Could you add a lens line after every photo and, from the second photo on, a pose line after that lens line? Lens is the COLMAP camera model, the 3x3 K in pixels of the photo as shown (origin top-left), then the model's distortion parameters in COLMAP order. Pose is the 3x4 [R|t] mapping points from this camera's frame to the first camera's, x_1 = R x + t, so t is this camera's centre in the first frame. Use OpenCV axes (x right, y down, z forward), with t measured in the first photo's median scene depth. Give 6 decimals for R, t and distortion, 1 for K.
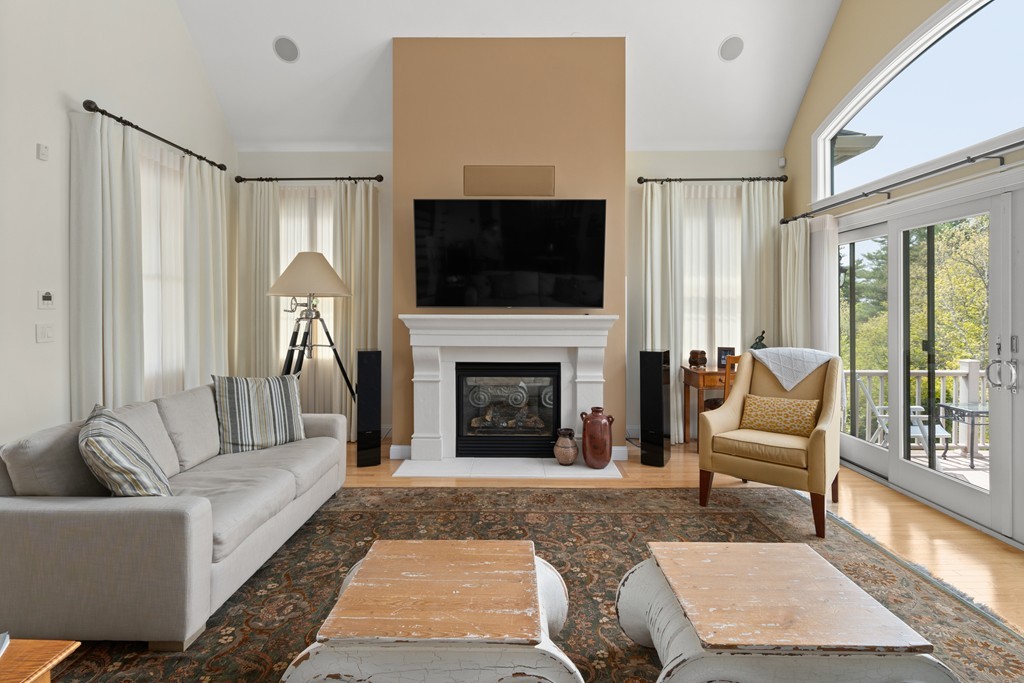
lens RADIAL K [[483.4, 0, 514.8], [0, 483.4, 313.0], [0, 0, 1]] dist [0.001122, 0.001714]
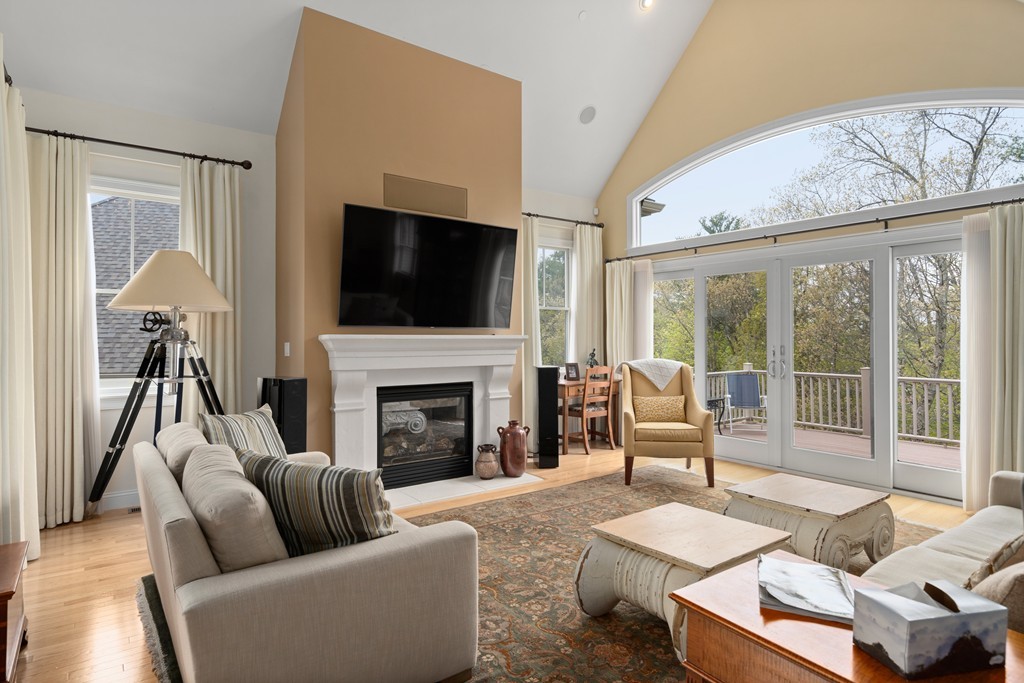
lens RADIAL K [[532.8, 0, 507.7], [0, 532.8, 337.9], [0, 0, 1]] dist [0.004900, 0.001016]
pose [[0.812392, -0.003475, 0.583101, -0.518928], [0.004381, 0.999990, -0.000144, 0.010506], [-0.583095, 0.002672, 0.812399, 0.040272]]
